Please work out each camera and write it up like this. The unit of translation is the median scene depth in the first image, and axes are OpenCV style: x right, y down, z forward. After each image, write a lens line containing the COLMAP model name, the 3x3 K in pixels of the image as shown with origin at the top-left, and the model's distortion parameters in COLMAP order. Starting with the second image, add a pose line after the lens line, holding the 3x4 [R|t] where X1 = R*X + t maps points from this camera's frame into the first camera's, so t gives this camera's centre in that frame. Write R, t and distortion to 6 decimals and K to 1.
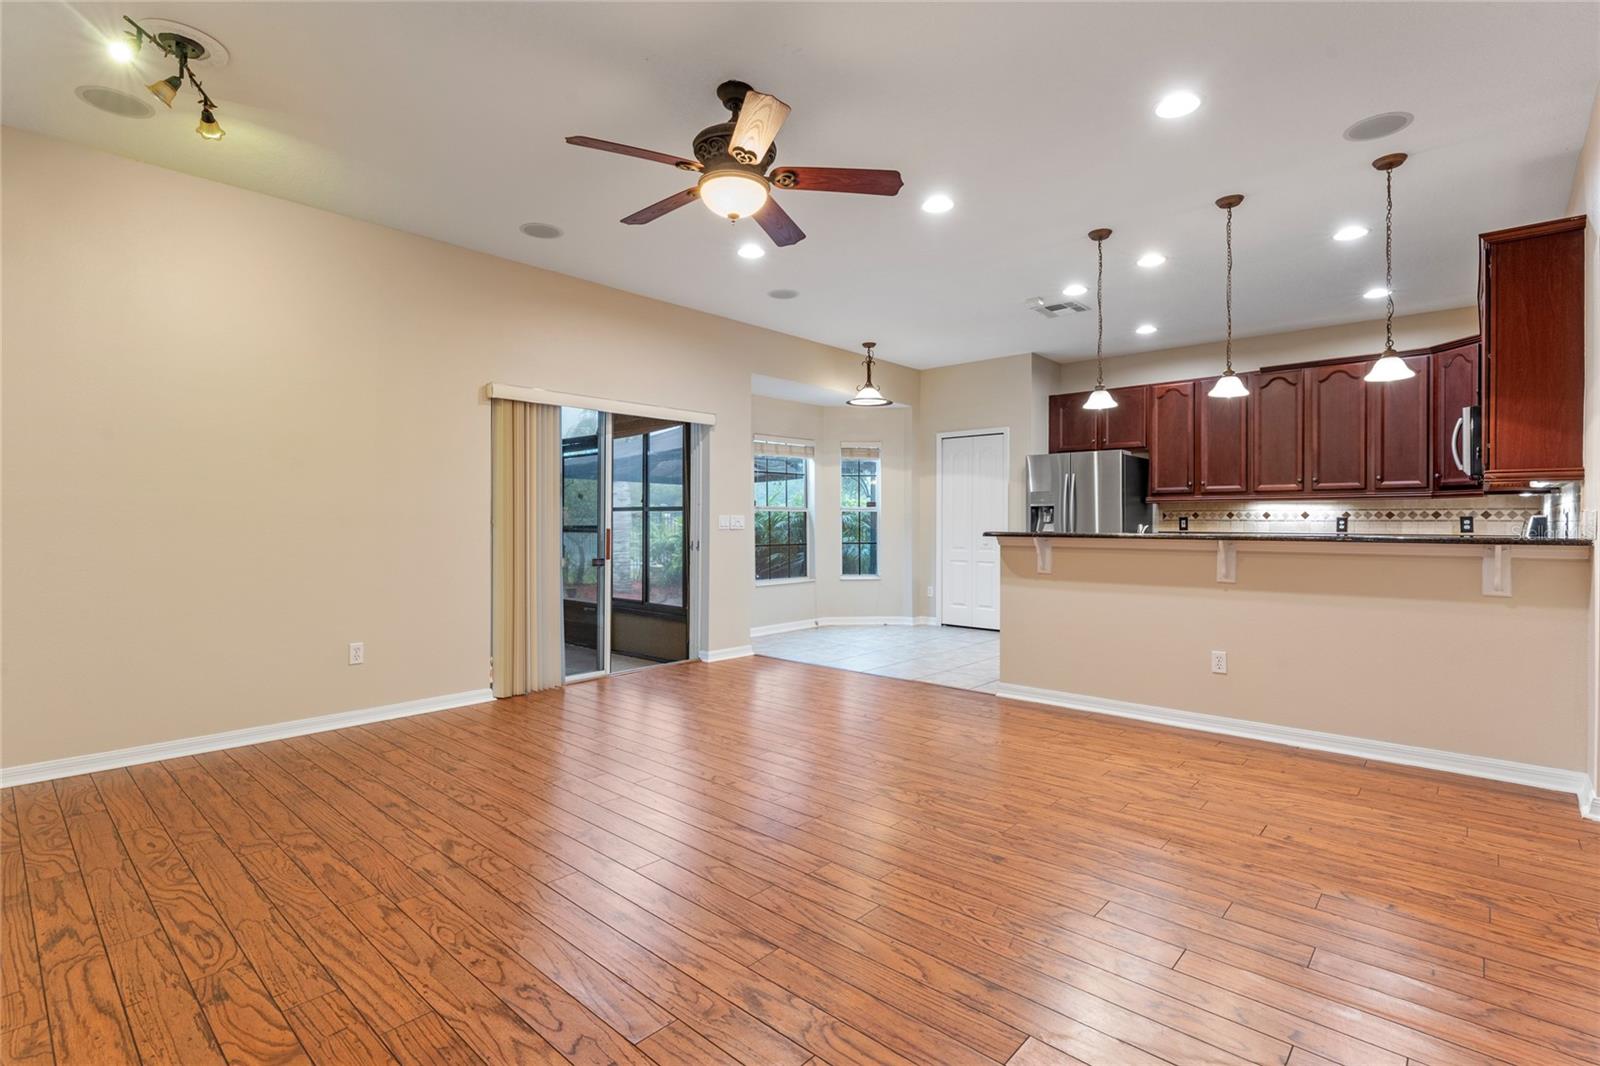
lens RADIAL K [[754.3, 0, 800.0], [0, 754.3, 533.0], [0, 0, 1]] dist [-0.004727, -0.000659]
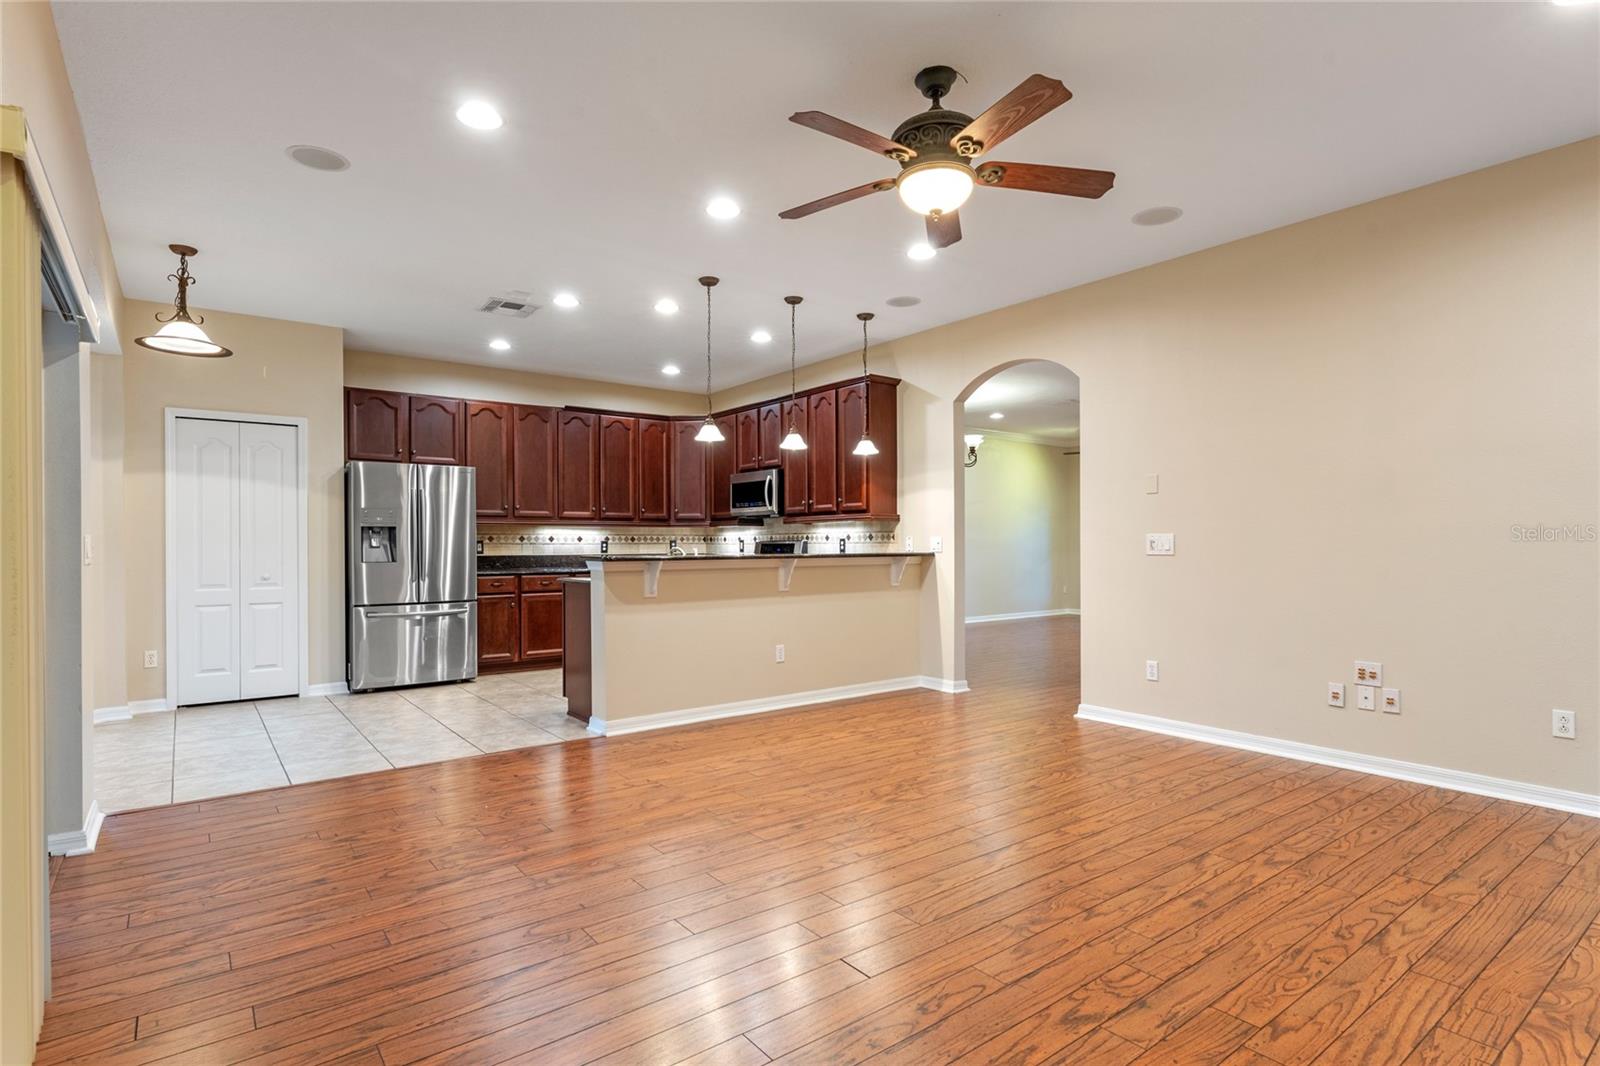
lens RADIAL K [[808.7, 0, 798.3], [0, 808.7, 554.5], [0, 0, 1]] dist [-0.001733, 0.000668]
pose [[0.181836, -0.015273, 0.983210, -0.601464], [0.019355, 0.999741, 0.011950, -0.010072], [-0.983138, 0.016857, 0.182085, 0.544161]]
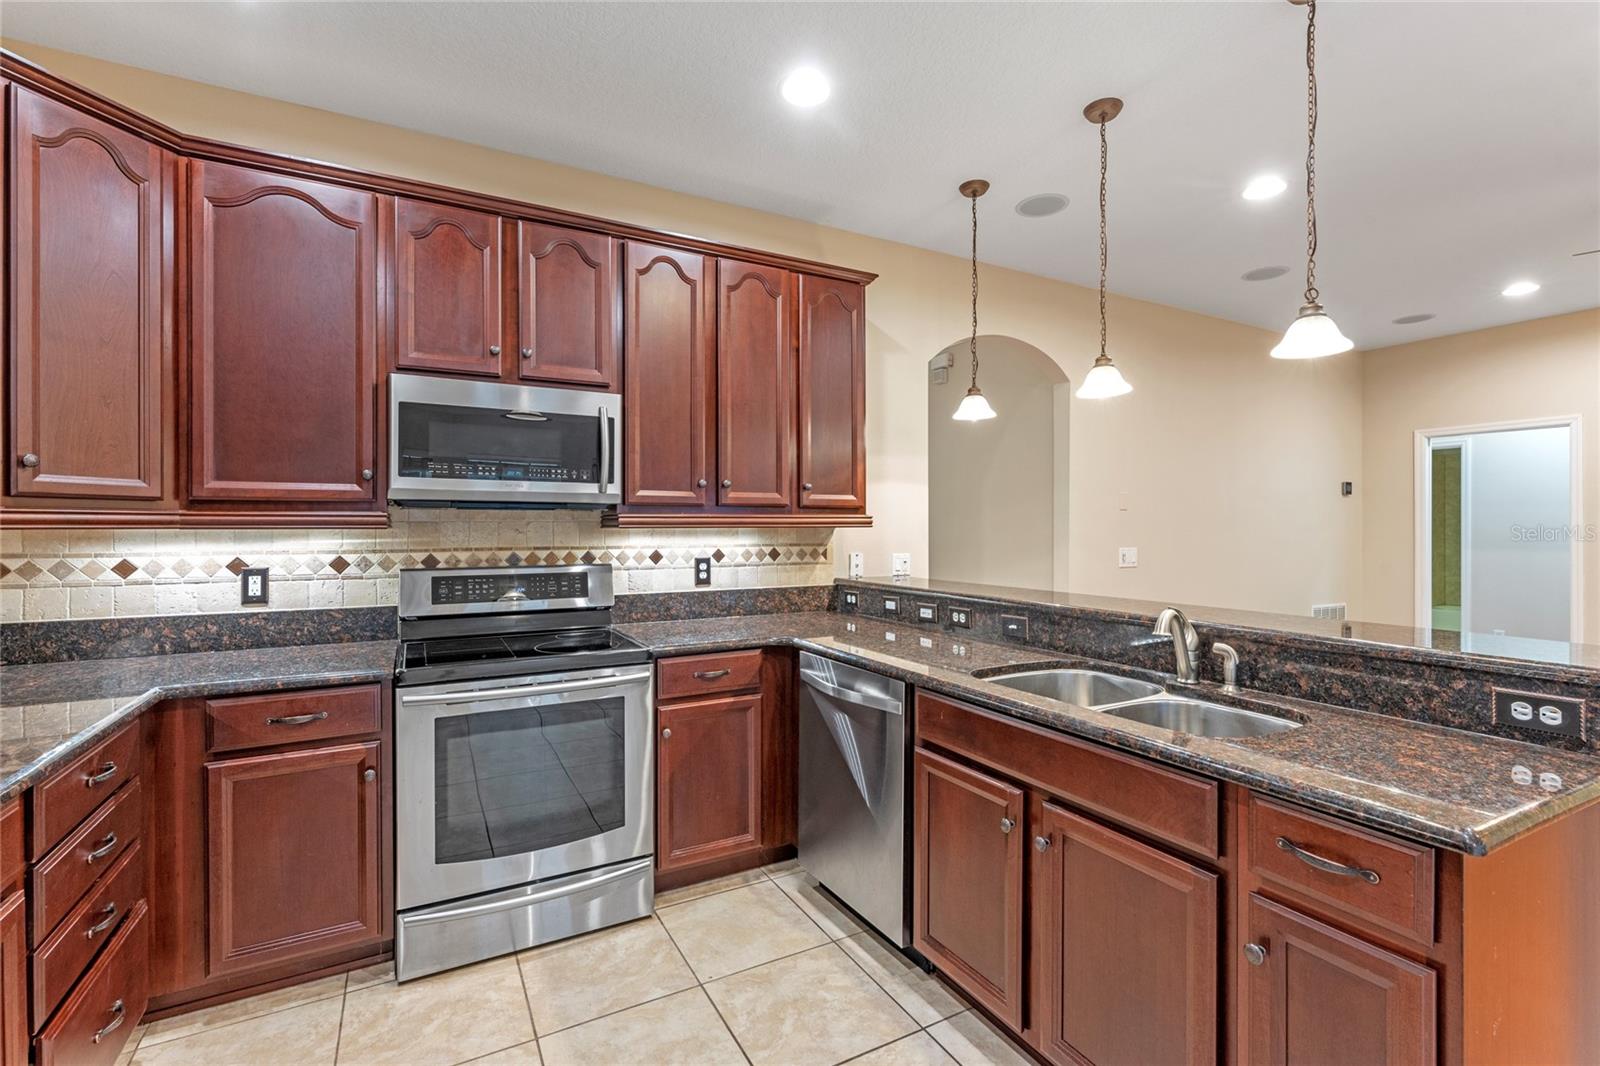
lens RADIAL K [[705.9, 0, 795.6], [0, 705.9, 529.0], [0, 0, 1]] dist [-0.001145, 0.000303]
pose [[-0.943260, -0.000225, 0.332056, 0.457475], [0.005009, 0.999876, 0.014906, -0.052091], [-0.332018, 0.015724, -0.943142, 1.251585]]
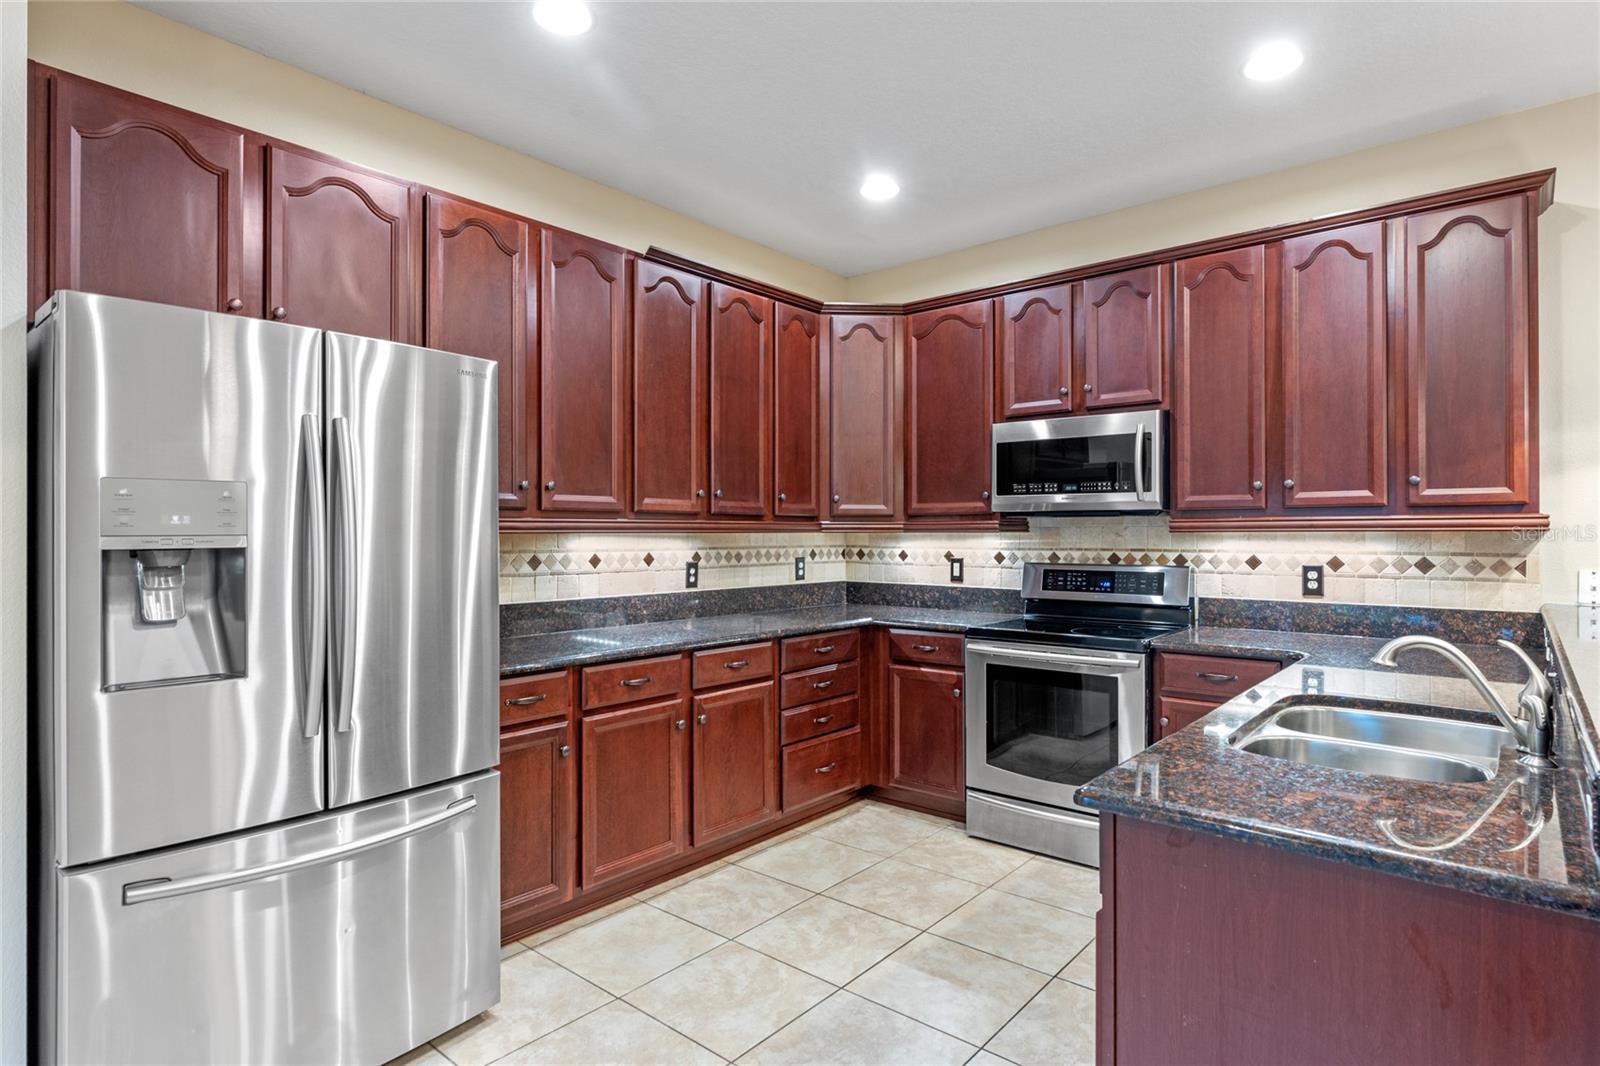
lens RADIAL K [[849.4, 0, 800.0], [0, 849.4, 533.0], [0, 0, 1]] dist [-0.000401, 0.000256]
pose [[-0.033429, -0.002624, 0.999438, 0.102908], [0.015283, 0.999878, 0.003136, -0.051565], [-0.999324, 0.015379, -0.033384, 1.122631]]
